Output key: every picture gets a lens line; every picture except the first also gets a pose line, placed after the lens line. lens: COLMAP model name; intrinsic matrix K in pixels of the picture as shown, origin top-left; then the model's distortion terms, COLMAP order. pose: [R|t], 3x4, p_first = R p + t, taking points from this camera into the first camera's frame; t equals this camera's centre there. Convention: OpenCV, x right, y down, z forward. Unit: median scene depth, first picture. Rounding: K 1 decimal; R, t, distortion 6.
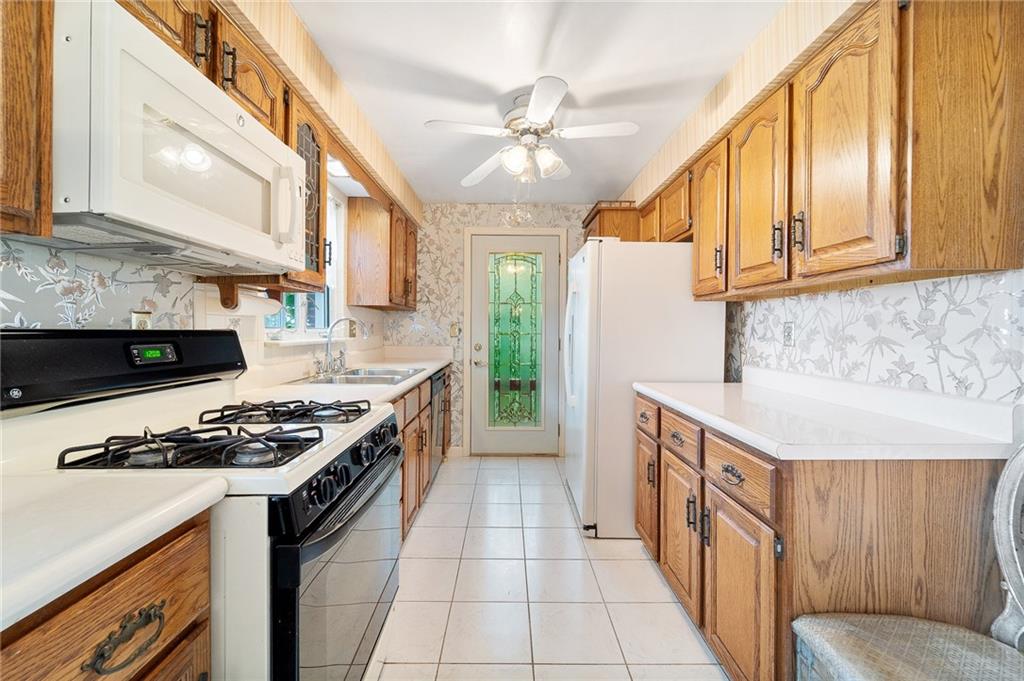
lens RADIAL K [[411.3, 0, 510.0], [0, 411.3, 332.6], [0, 0, 1]] dist [0.001726, -0.000113]
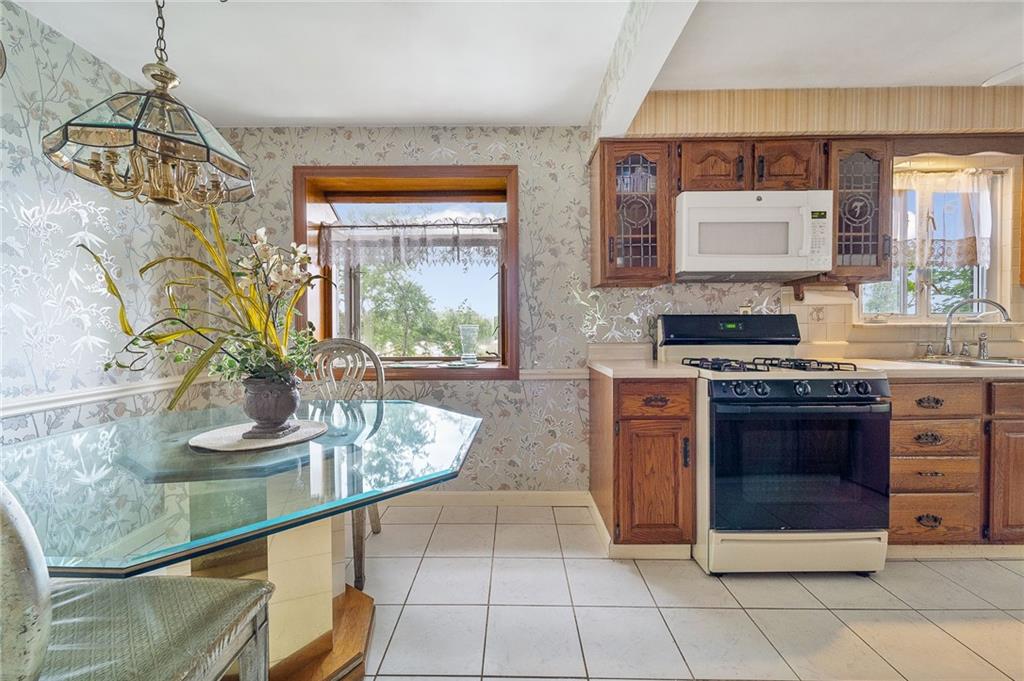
lens RADIAL K [[411.3, 0, 510.0], [0, 411.3, 332.6], [0, 0, 1]] dist [0.001726, -0.000113]
pose [[-0.023273, 0.000136, -0.999729, 0.895903], [0.000678, 1.000000, 0.000121, 0.060577], [0.999729, -0.000675, -0.023273, -0.047328]]
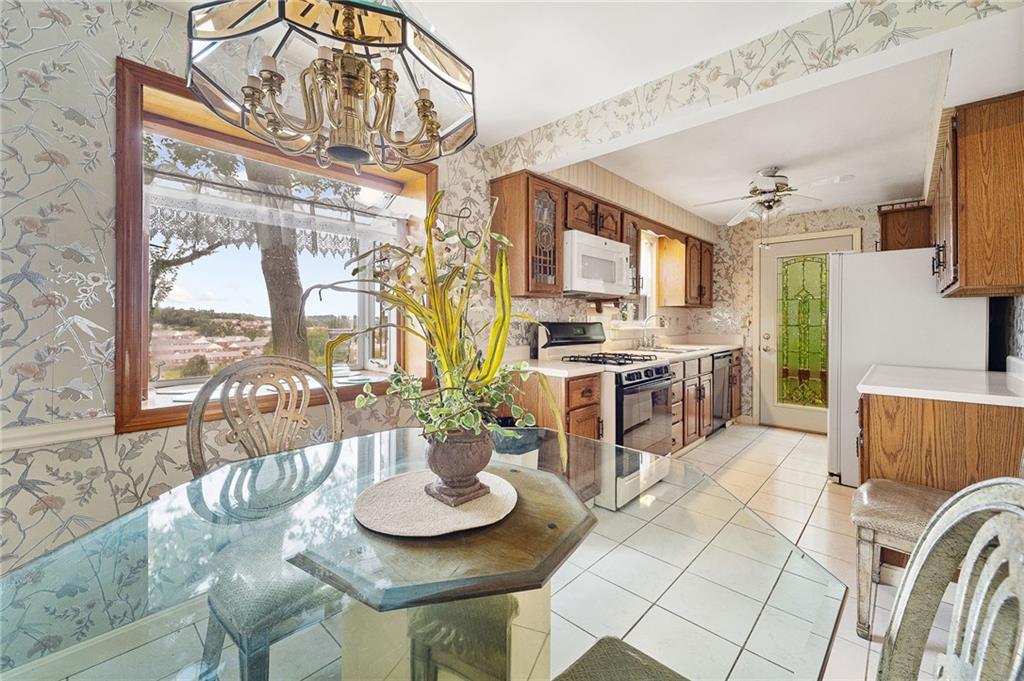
lens RADIAL K [[416.2, 0, 512.1], [0, 416.2, 319.9], [0, 0, 1]] dist [-0.000420, -0.000025]
pose [[0.721006, -0.002589, -0.692924, 0.569408], [-0.003817, 0.999963, -0.007707, -0.001034], [0.692918, 0.008202, 0.720970, -0.998644]]
